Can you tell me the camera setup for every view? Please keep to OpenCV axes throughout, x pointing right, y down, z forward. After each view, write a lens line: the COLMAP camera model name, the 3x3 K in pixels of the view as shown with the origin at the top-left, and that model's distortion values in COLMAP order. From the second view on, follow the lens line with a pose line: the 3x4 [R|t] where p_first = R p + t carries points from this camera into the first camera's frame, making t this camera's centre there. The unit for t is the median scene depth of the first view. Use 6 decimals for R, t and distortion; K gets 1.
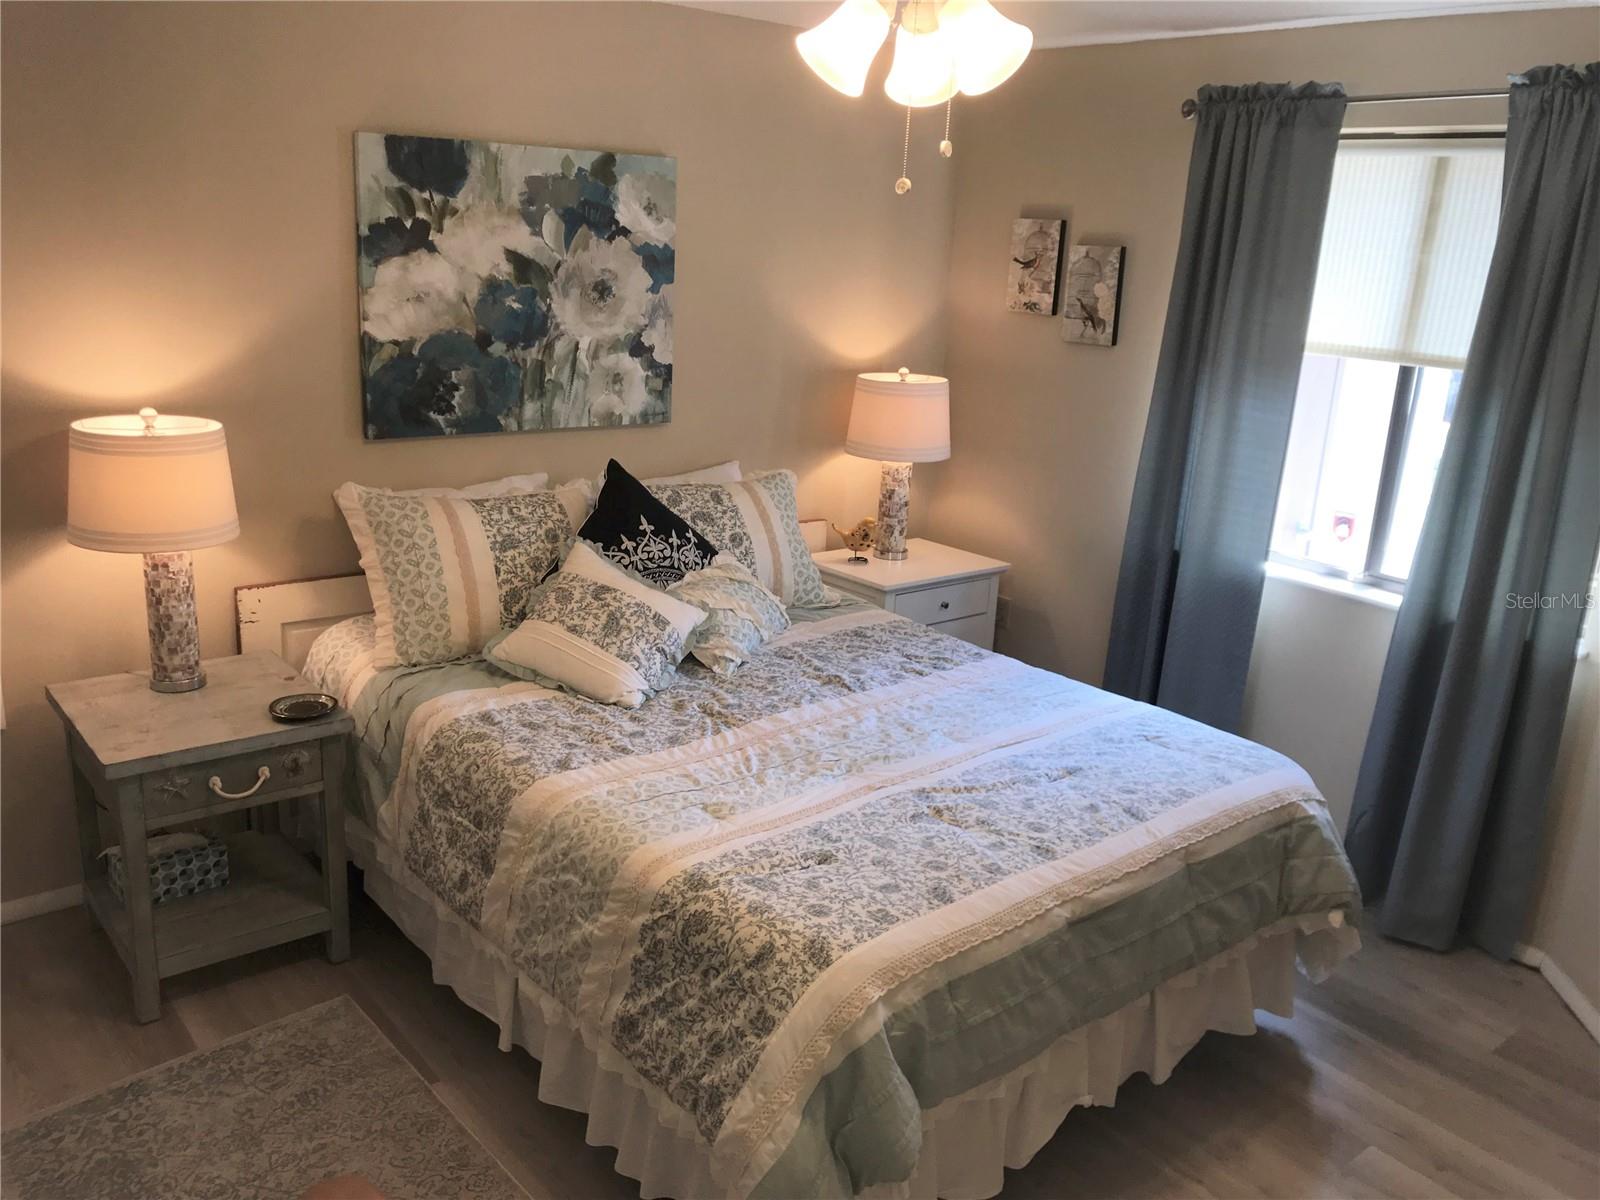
lens RADIAL K [[1322.4, 0, 801.1], [0, 1322.4, 629.5], [0, 0, 1]] dist [0.045052, -0.095192]
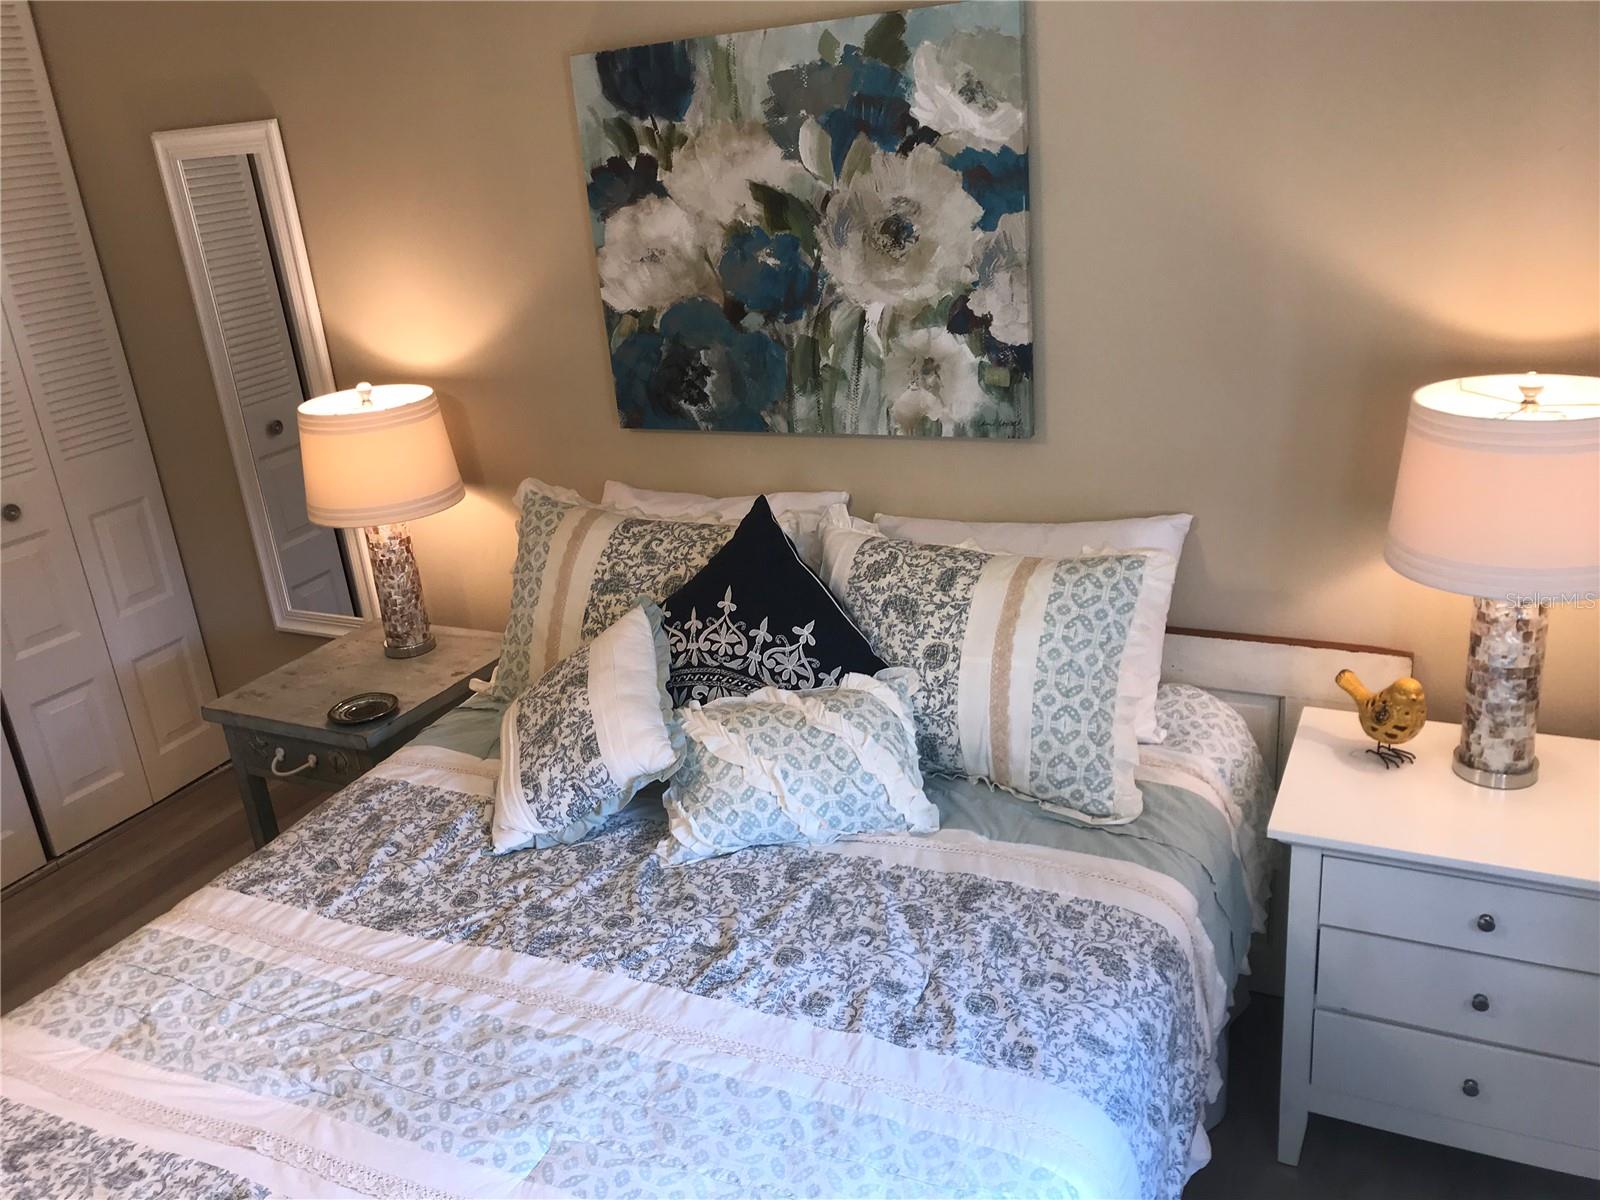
lens RADIAL K [[1306.7, 0, 746.7], [0, 1306.7, 599.1], [0, 0, 1]] dist [0.135542, -0.371951]
pose [[0.387544, 0.231541, -0.892300, 0.462696], [-0.161484, 0.970028, 0.181575, -0.196160], [0.907597, 0.073724, 0.413318, 0.714724]]
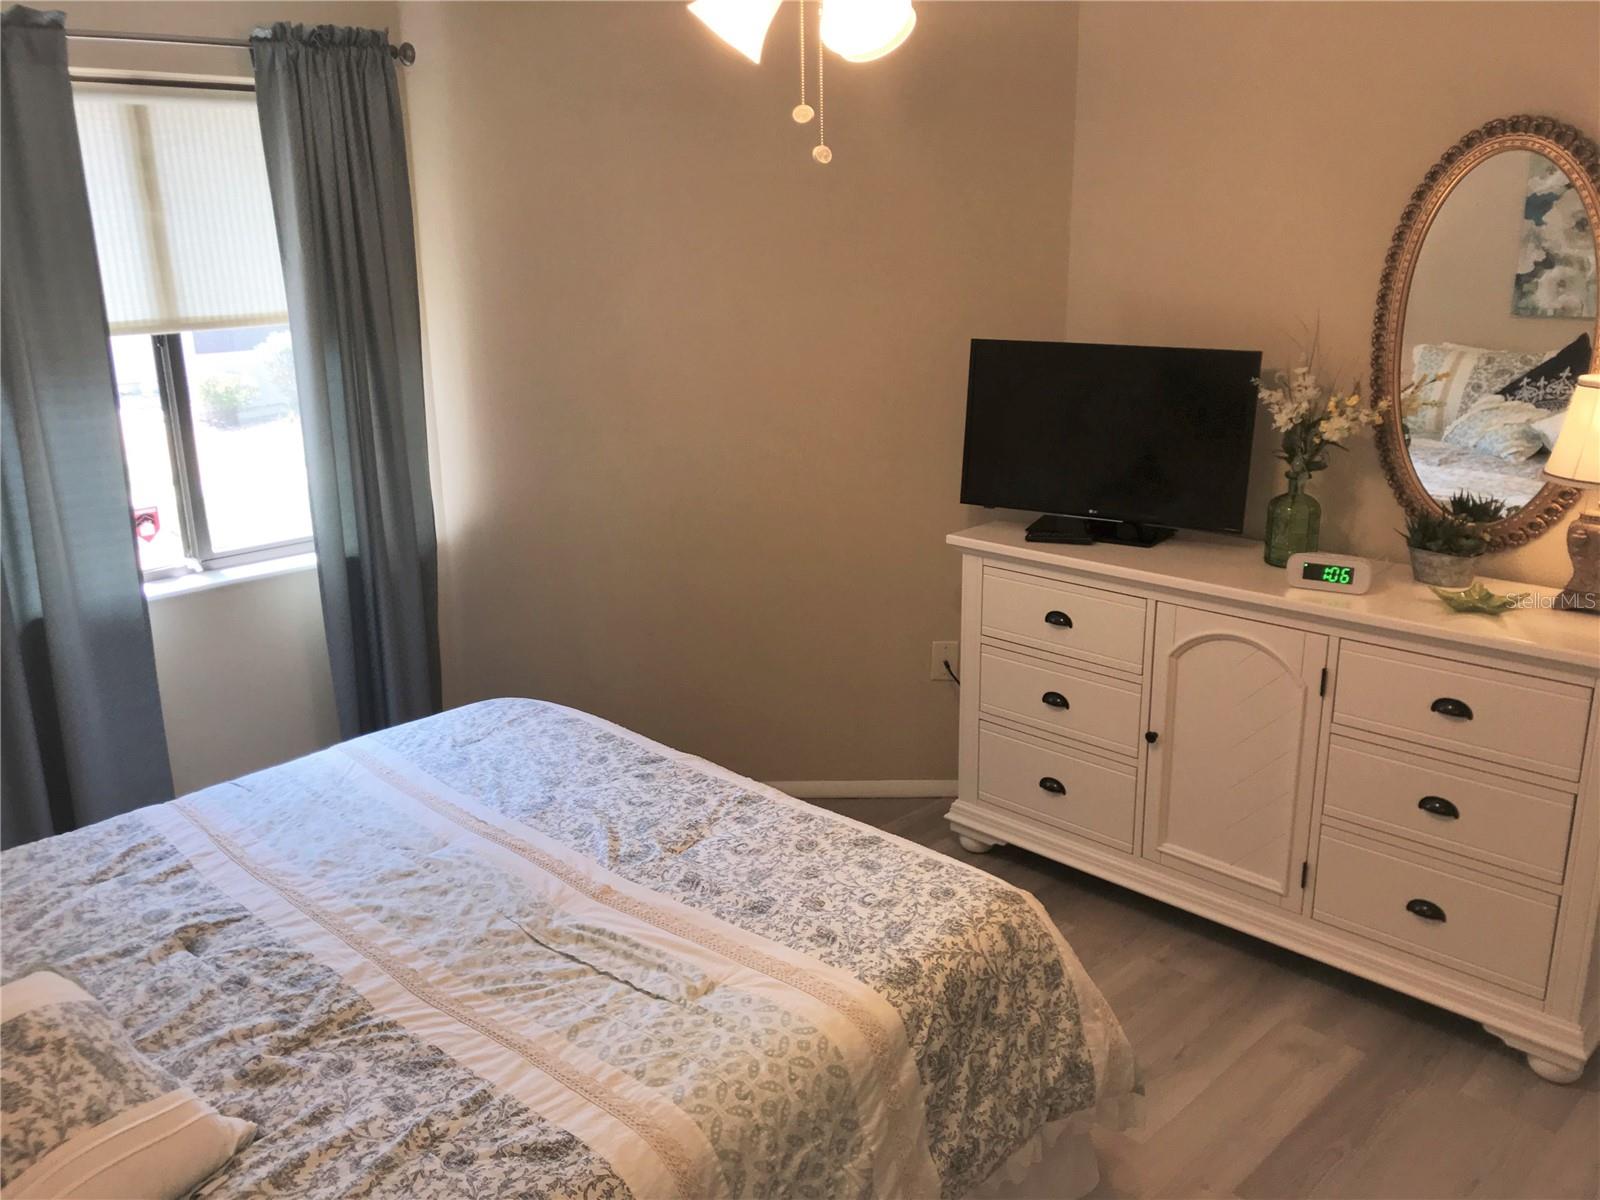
lens RADIAL K [[1318.5, 0, 793.6], [0, 1318.5, 596.6], [0, 0, 1]] dist [0.009427, -0.005469]
pose [[-0.111623, -0.324179, 0.939387, -0.504951], [0.297373, 0.891082, 0.342845, -0.216900], [-0.948214, 0.317618, -0.003063, 0.636012]]
